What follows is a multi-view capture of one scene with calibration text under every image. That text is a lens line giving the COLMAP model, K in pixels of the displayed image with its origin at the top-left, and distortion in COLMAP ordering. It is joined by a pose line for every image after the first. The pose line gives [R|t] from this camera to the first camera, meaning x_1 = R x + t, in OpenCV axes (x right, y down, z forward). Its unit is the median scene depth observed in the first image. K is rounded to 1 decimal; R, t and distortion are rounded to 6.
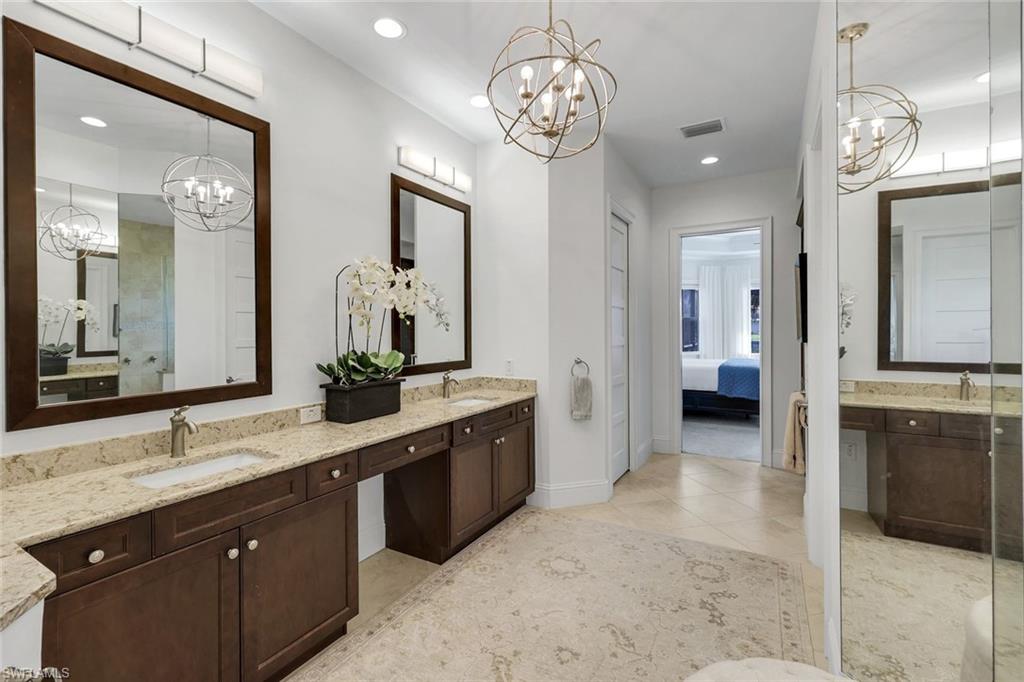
lens RADIAL K [[450.2, 0, 510.1], [0, 450.2, 329.9], [0, 0, 1]] dist [-0.000390, -0.000089]
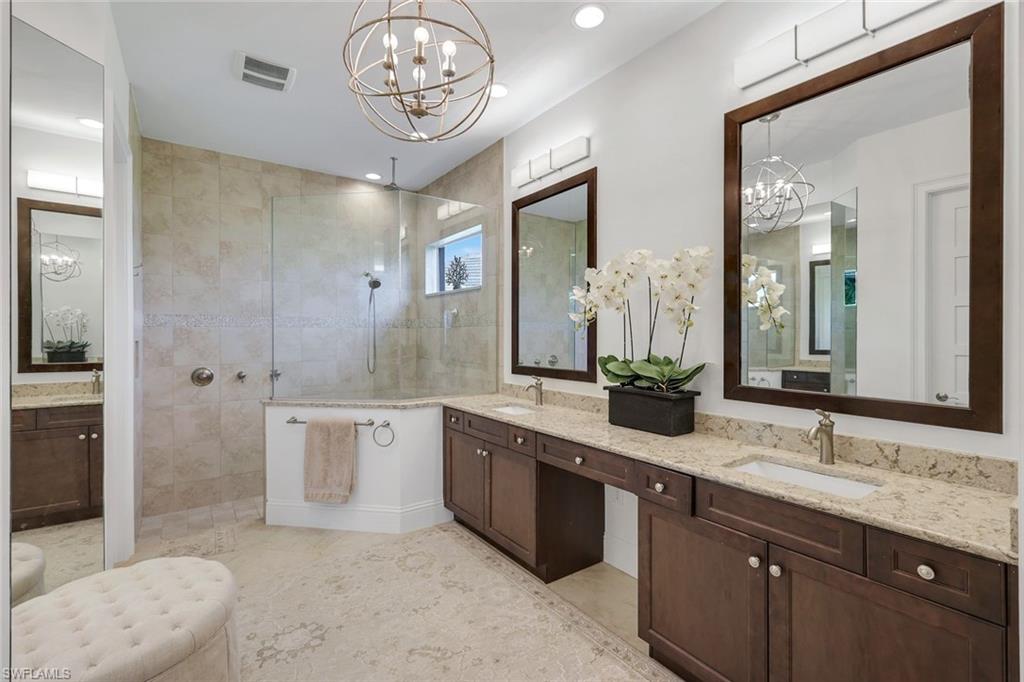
lens RADIAL K [[470.0, 0, 510.6], [0, 470.0, 332.6], [0, 0, 1]] dist [0.047465, 0.000173]
pose [[-0.416095, 0.006049, -0.909301, 0.665725], [0.002160, 0.999982, 0.005664, -0.005174], [0.909319, 0.000393, -0.416100, 1.159611]]
